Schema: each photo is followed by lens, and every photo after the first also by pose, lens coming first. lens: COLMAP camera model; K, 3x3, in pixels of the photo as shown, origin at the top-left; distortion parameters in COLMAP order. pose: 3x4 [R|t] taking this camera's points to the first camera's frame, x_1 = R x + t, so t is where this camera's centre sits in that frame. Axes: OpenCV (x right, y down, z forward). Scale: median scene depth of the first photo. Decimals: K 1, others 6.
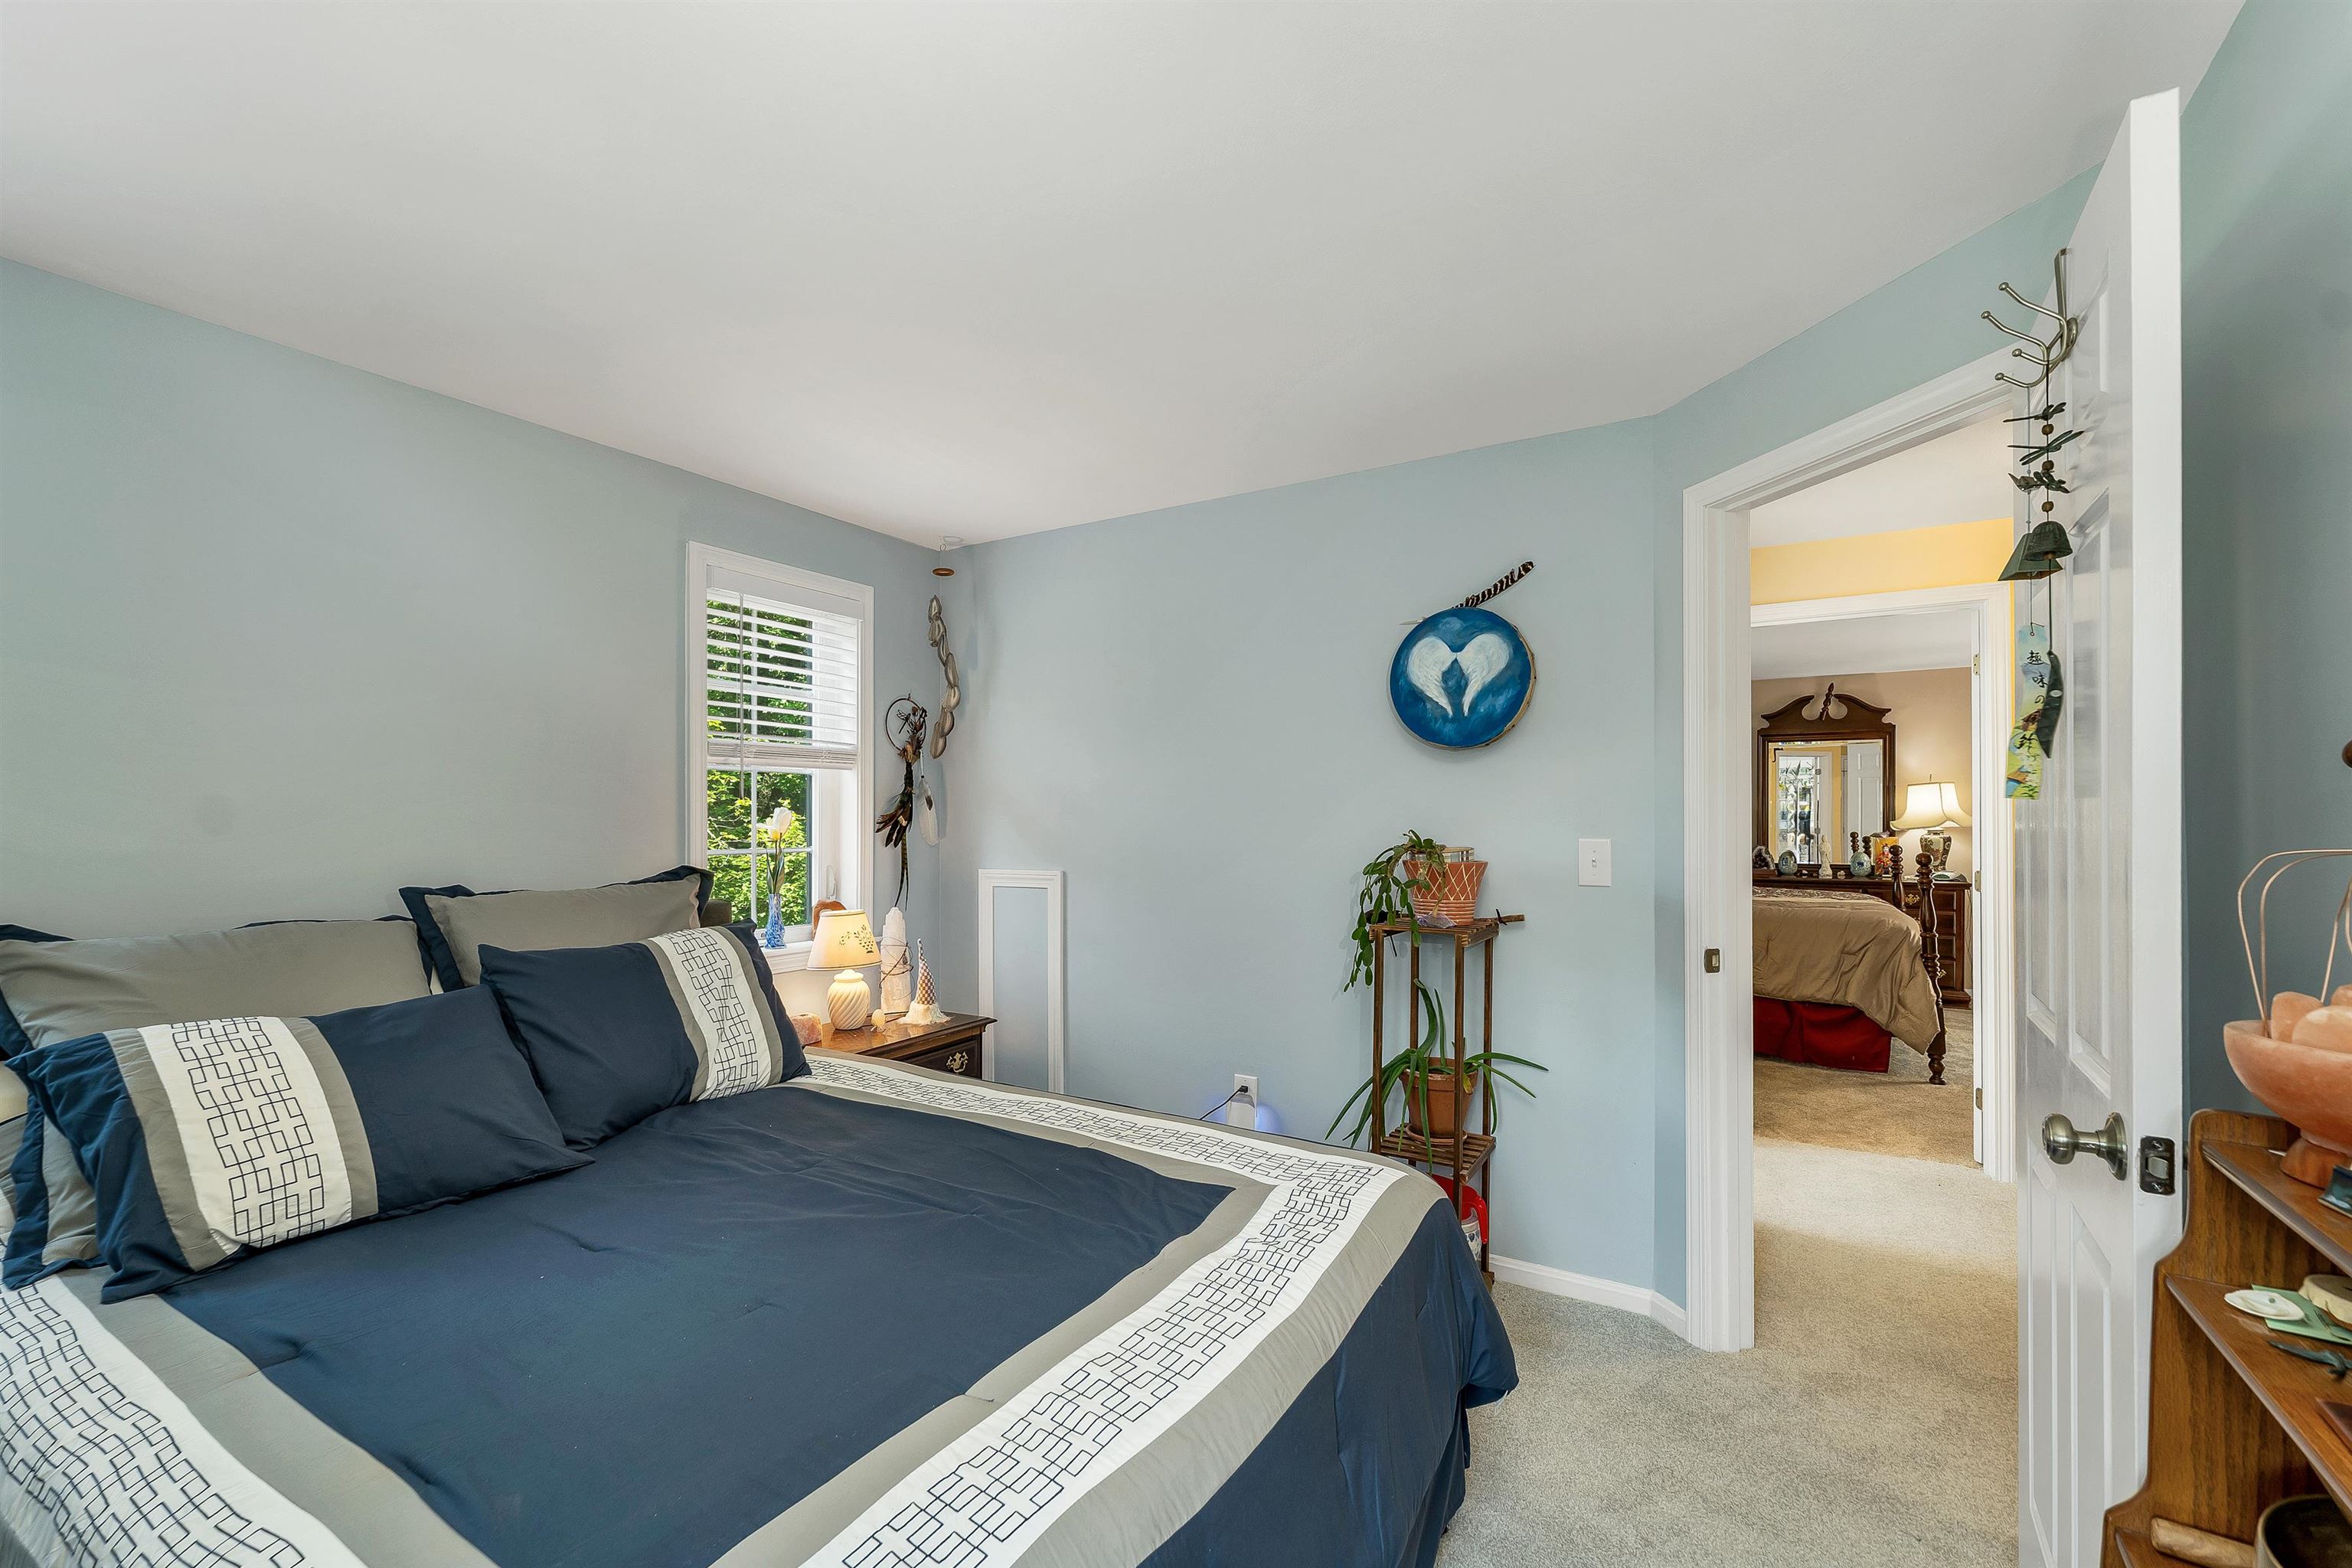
lens RADIAL K [[967.7, 0, 1168.8], [0, 967.7, 803.1], [0, 0, 1]] dist [0.024314, 0.000110]
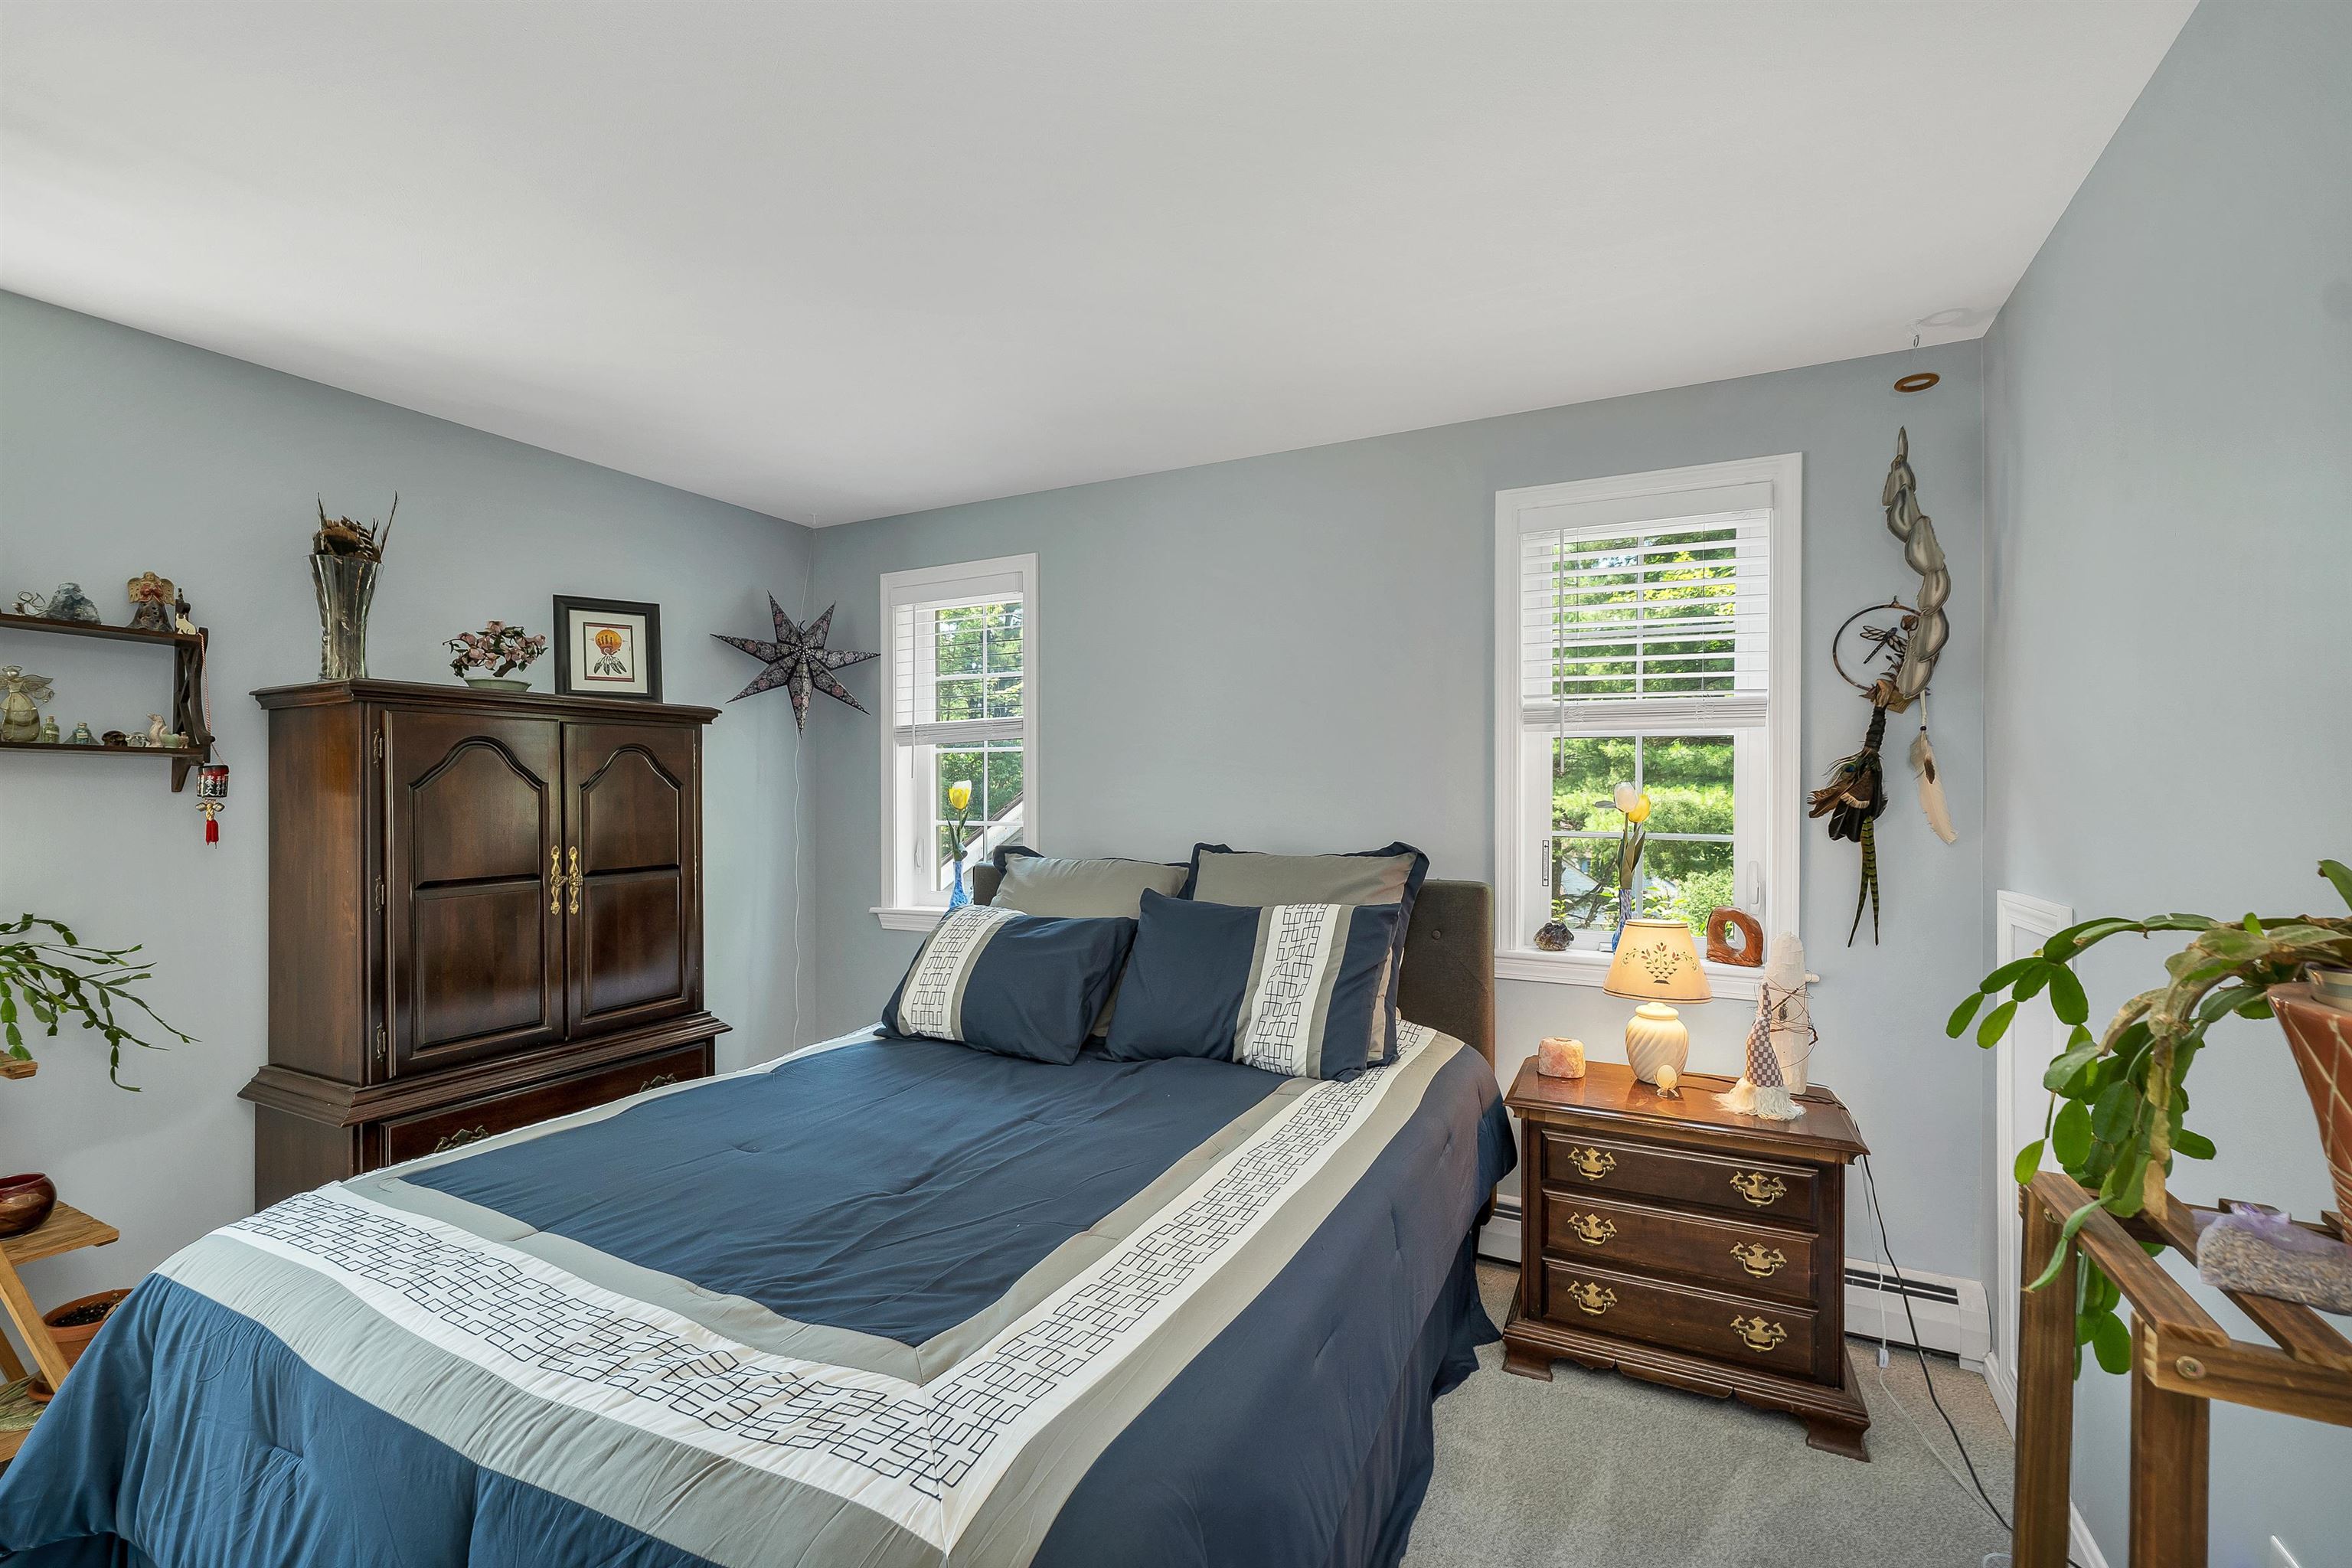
lens RADIAL K [[1013.0, 0, 1188.8], [0, 1013.0, 783.5], [0, 0, 1]] dist [0.001962, 0.000210]
pose [[0.079532, -0.008901, -0.996793, 0.361653], [0.006543, 0.999943, -0.008407, 0.009615], [0.996811, -0.005853, 0.079586, 0.528267]]
